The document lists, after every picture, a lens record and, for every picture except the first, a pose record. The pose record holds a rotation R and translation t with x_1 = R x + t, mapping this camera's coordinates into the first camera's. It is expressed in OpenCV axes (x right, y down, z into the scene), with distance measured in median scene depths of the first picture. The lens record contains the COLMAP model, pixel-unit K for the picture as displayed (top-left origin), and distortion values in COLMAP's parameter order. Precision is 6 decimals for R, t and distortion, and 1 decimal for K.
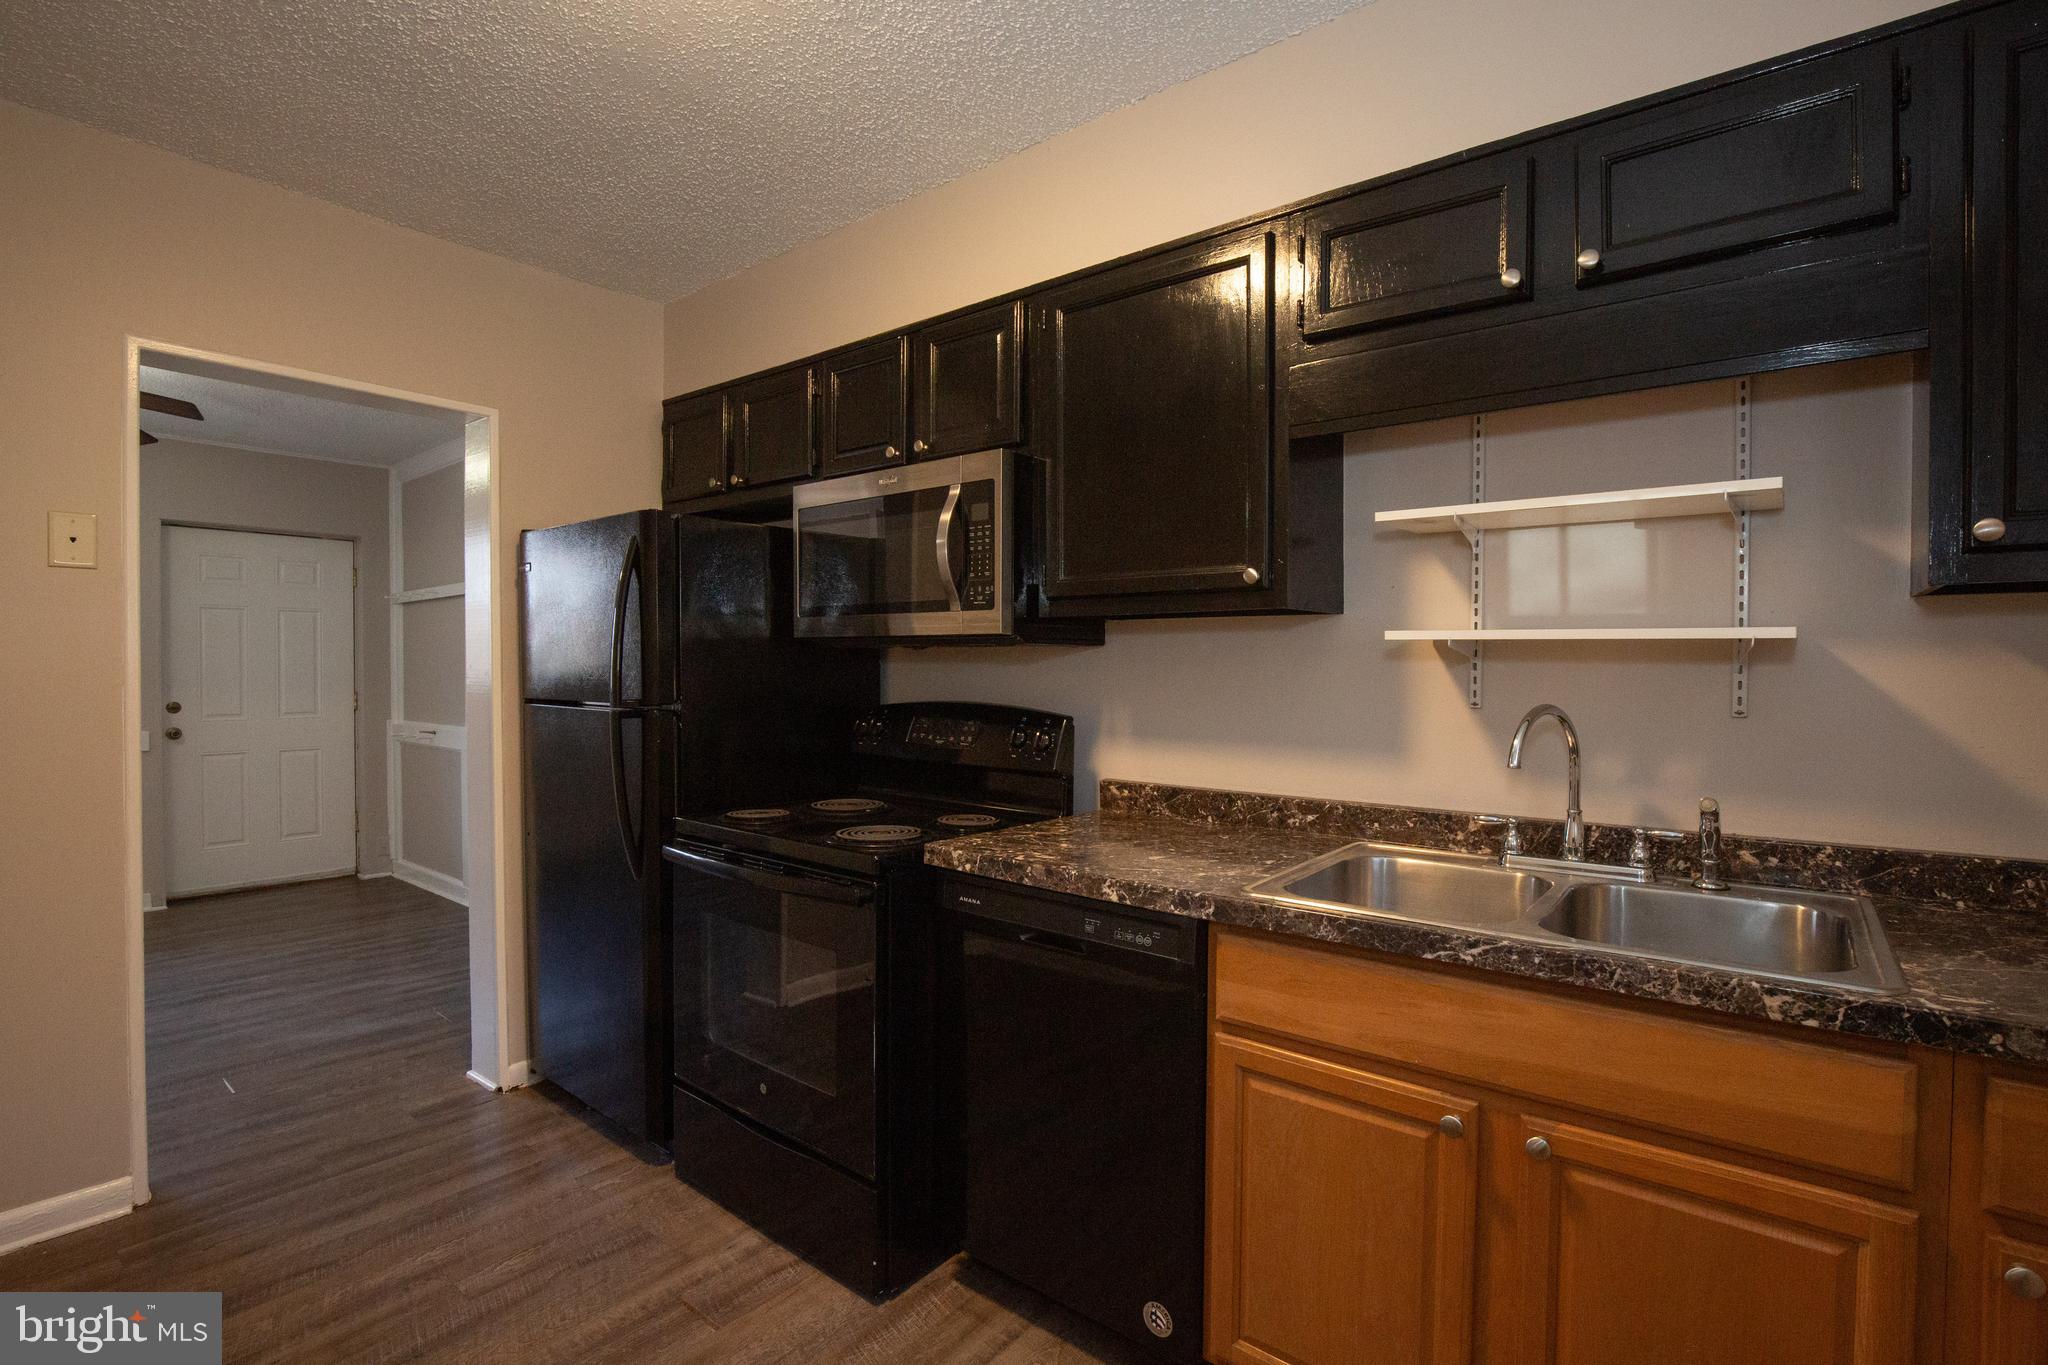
lens RADIAL K [[955.7, 0, 1056.5], [0, 955.7, 673.2], [0, 0, 1]] dist [-0.034710, 0.006493]
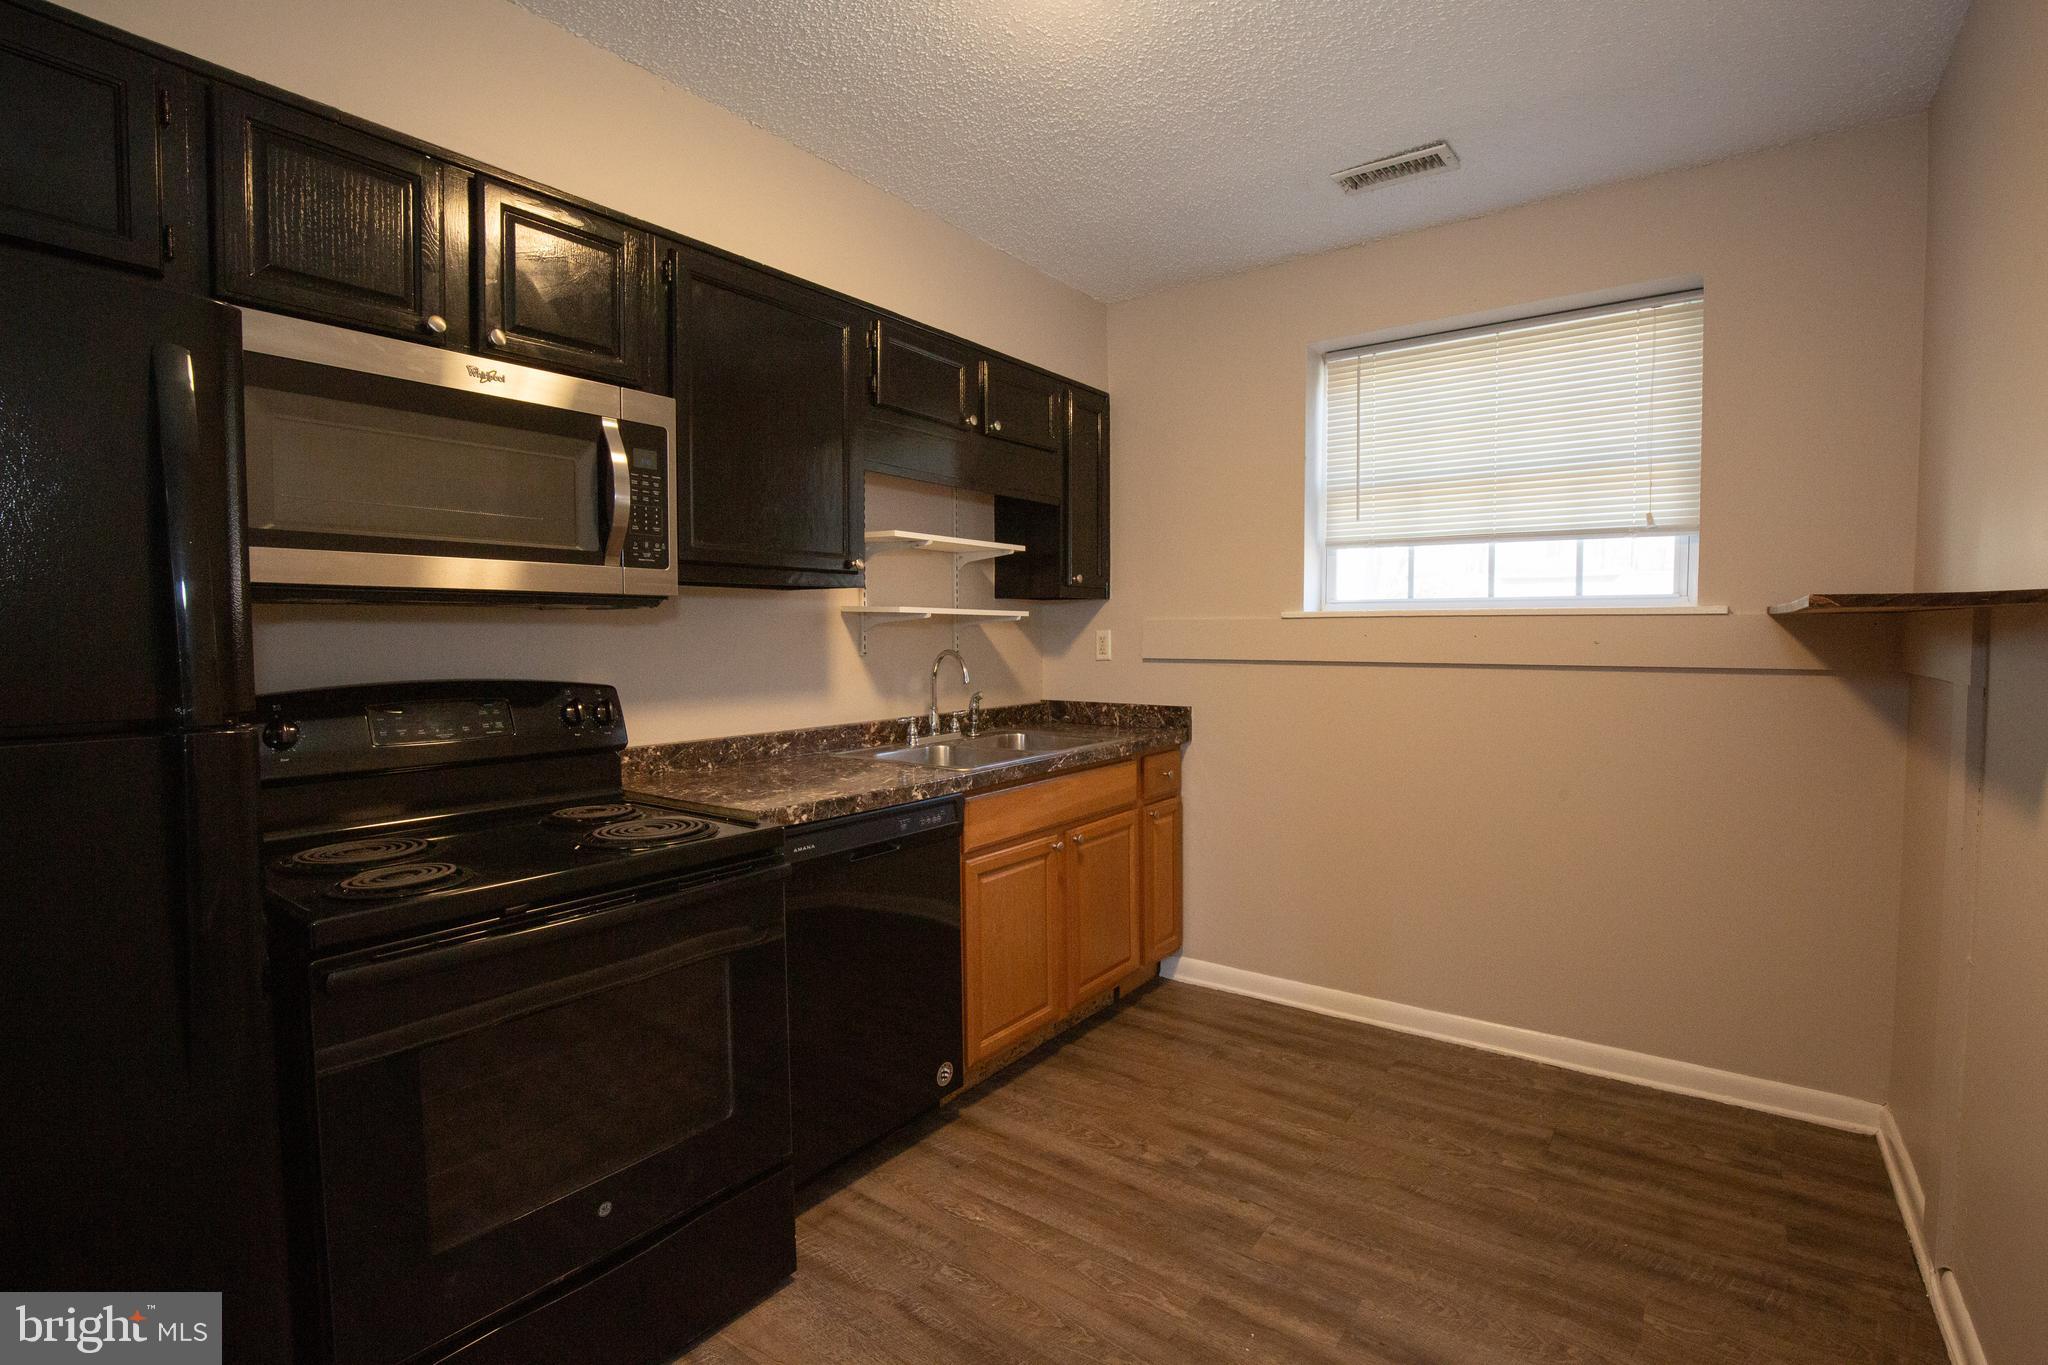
lens RADIAL K [[955.7, 0, 1016.3], [0, 955.7, 675.3], [0, 0, 1]] dist [-0.034710, 0.006493]
pose [[-0.026756, -0.046657, 0.998553, -1.153115], [0.014705, 0.998784, 0.047062, -0.002317], [-0.999534, 0.015943, -0.026037, 0.785595]]
